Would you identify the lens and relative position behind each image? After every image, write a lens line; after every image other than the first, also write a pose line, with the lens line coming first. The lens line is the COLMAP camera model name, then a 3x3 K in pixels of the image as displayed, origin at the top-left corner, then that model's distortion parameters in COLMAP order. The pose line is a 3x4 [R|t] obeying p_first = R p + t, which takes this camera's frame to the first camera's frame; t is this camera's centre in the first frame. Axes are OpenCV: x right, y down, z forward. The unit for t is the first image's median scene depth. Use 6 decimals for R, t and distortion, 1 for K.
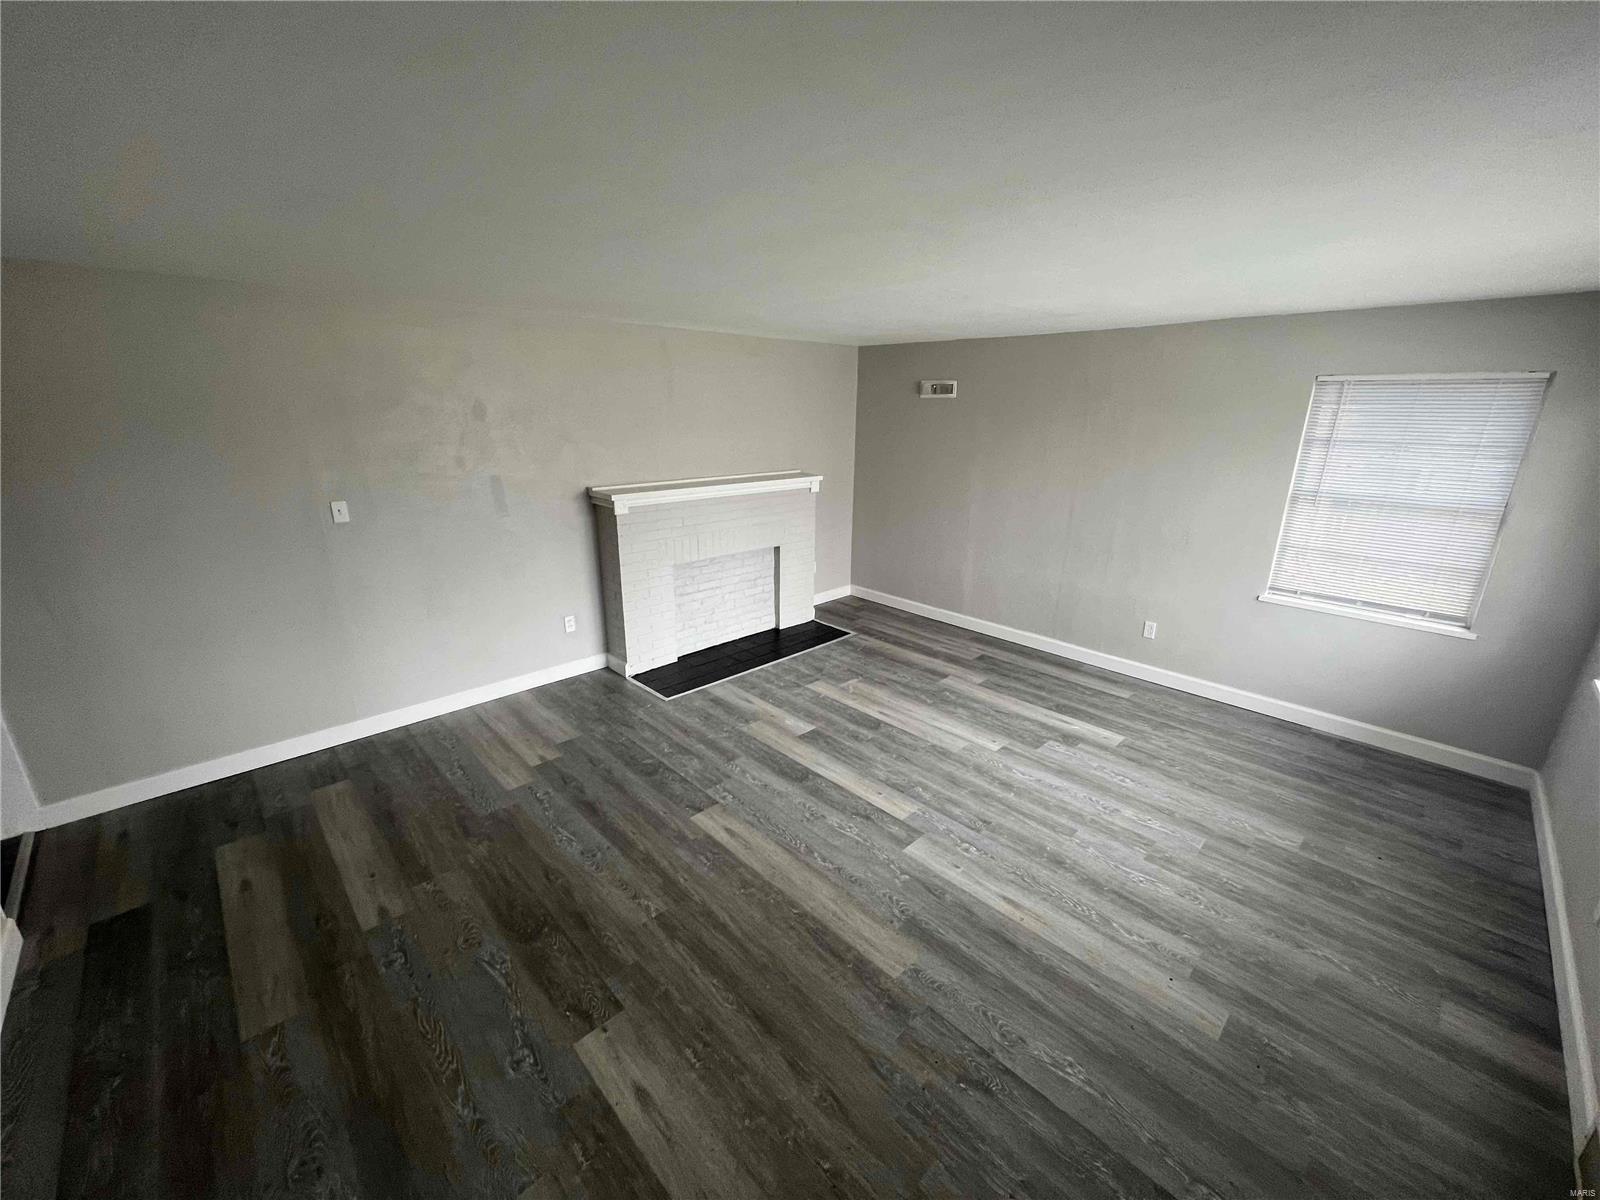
lens RADIAL K [[638.8, 0, 800.0], [0, 638.8, 600.0], [0, 0, 1]] dist [-0.000080, -0.000320]
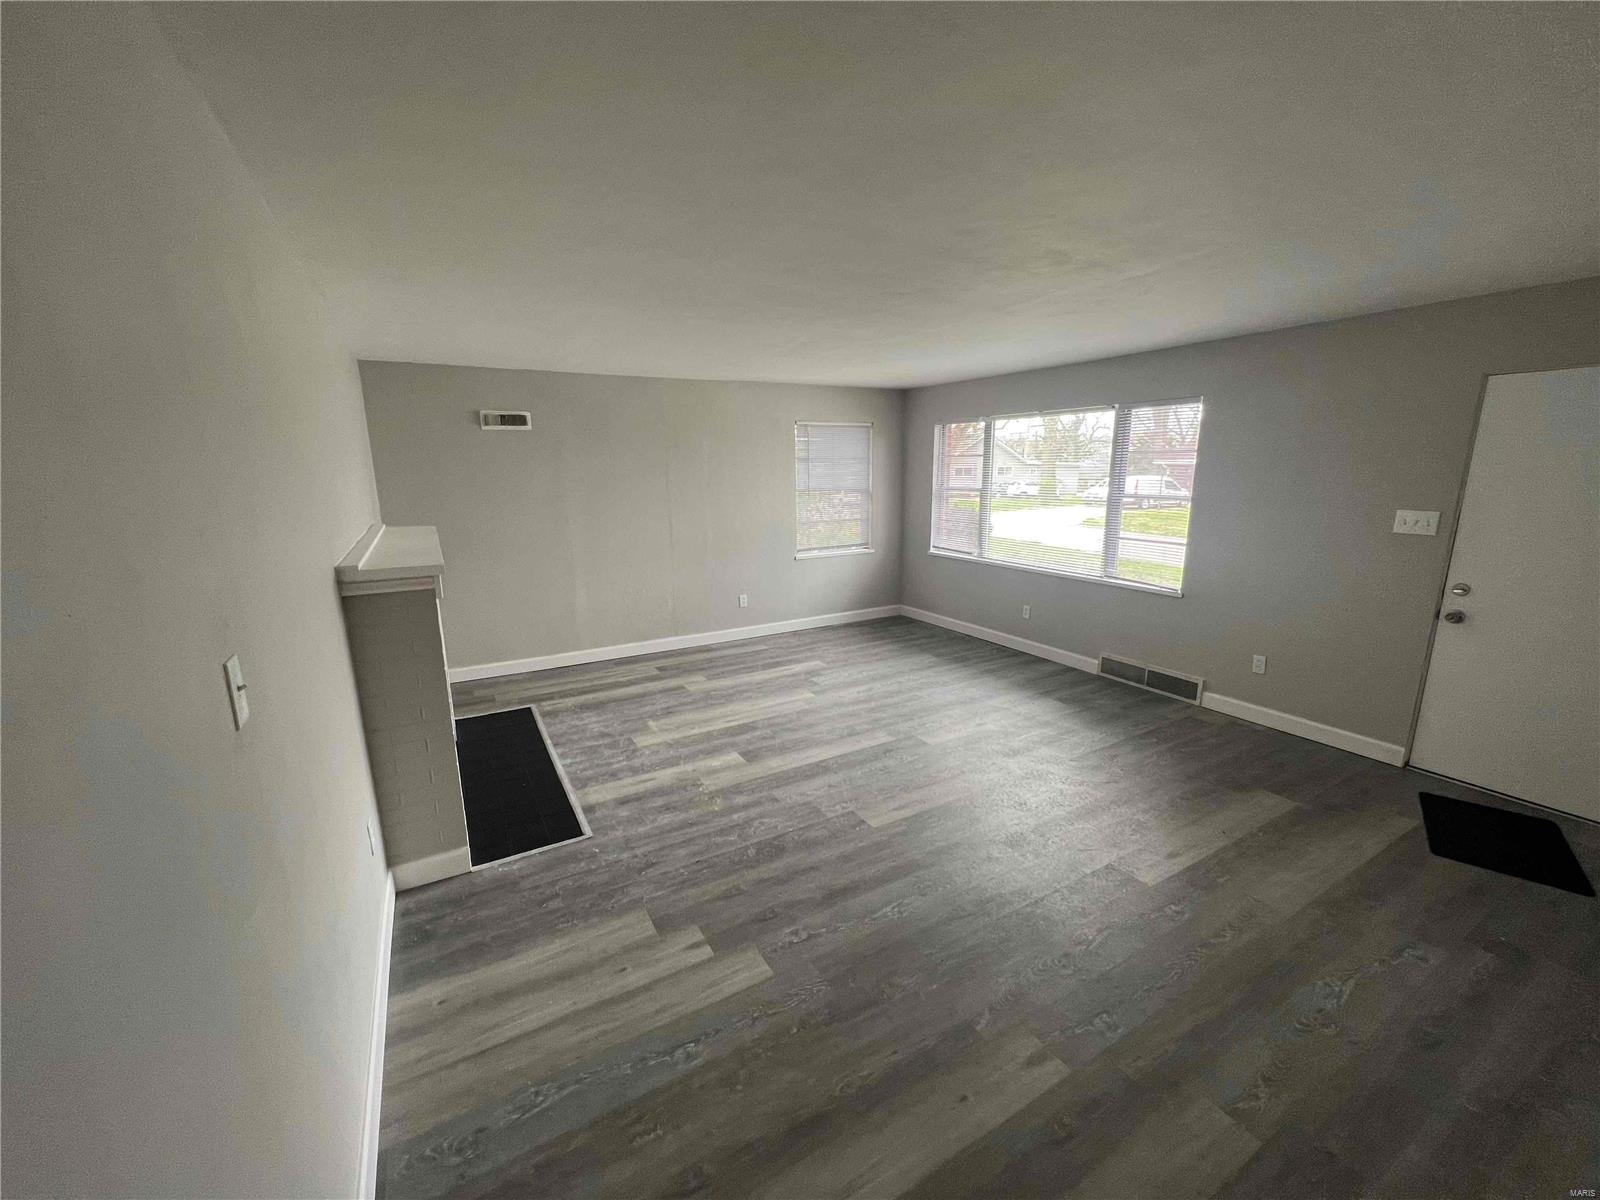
lens RADIAL K [[638.8, 0, 800.0], [0, 638.8, 600.0], [0, 0, 1]] dist [-0.000080, -0.000320]
pose [[0.244093, -0.214848, 0.945653, -0.806623], [0.296938, 0.944869, 0.138025, -0.121743], [-0.923172, 0.247109, 0.294432, 0.557703]]
